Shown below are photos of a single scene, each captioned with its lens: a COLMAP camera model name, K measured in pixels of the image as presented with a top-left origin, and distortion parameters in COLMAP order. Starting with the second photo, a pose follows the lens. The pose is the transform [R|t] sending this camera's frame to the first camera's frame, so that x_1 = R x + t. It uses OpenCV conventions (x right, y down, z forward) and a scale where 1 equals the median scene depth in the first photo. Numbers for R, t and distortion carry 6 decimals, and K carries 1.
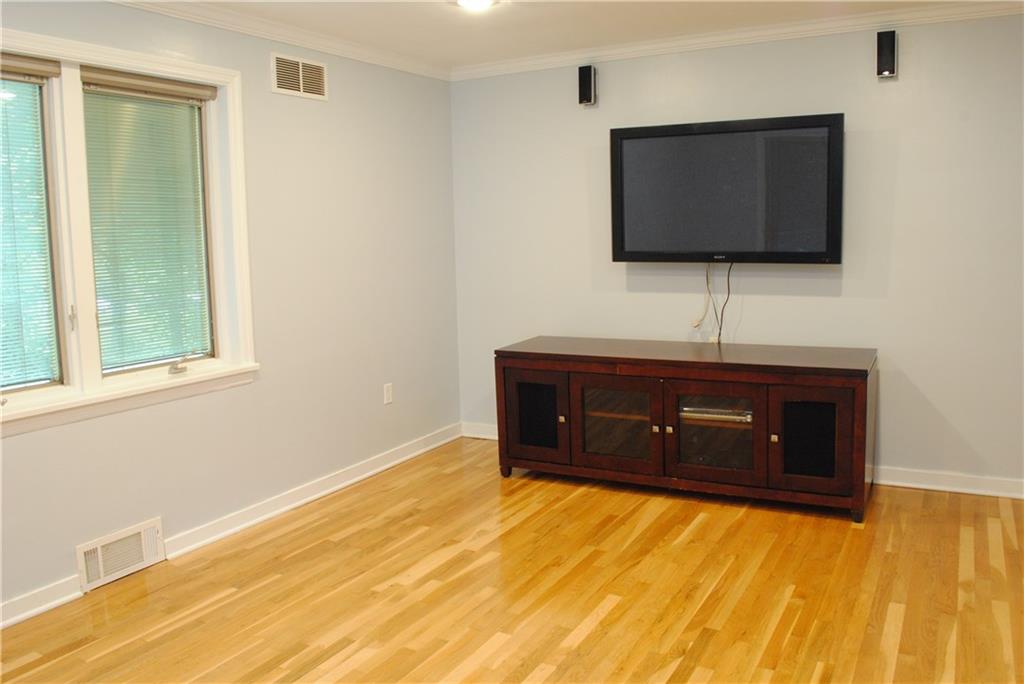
lens RADIAL K [[811.9, 0, 524.8], [0, 811.9, 337.0], [0, 0, 1]] dist [-0.085751, 0.013826]
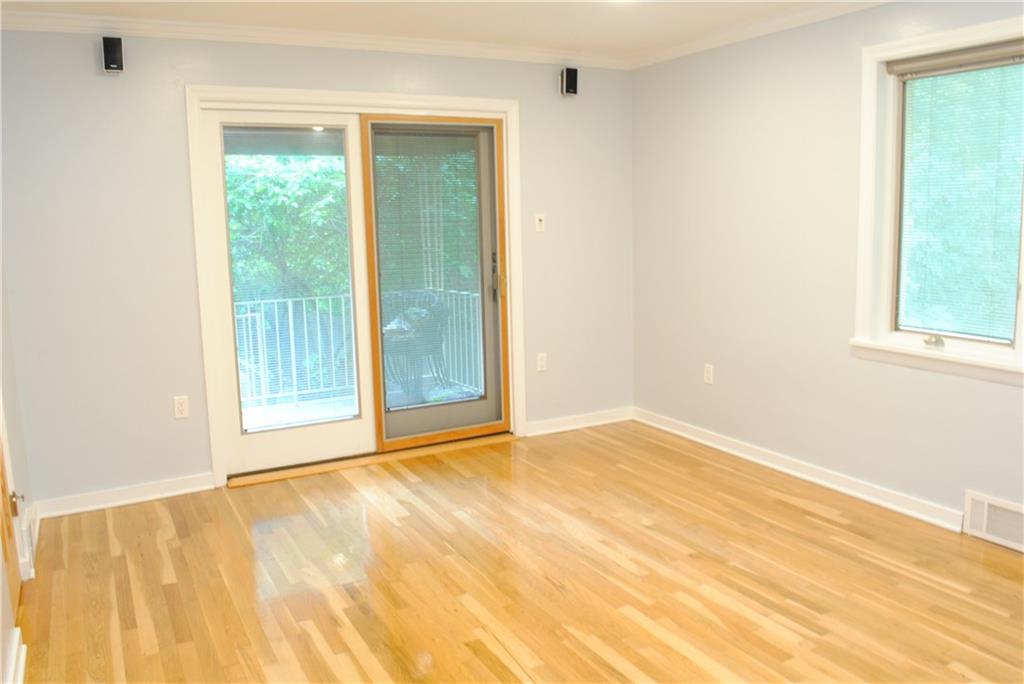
lens RADIAL K [[811.9, 0, 524.8], [0, 811.9, 337.0], [0, 0, 1]] dist [-0.085751, 0.013826]
pose [[-0.533978, 0.157770, -0.830648, 0.683895], [-0.070907, 0.970619, 0.229937, -0.160589], [0.842520, 0.181680, -0.507102, 1.050745]]
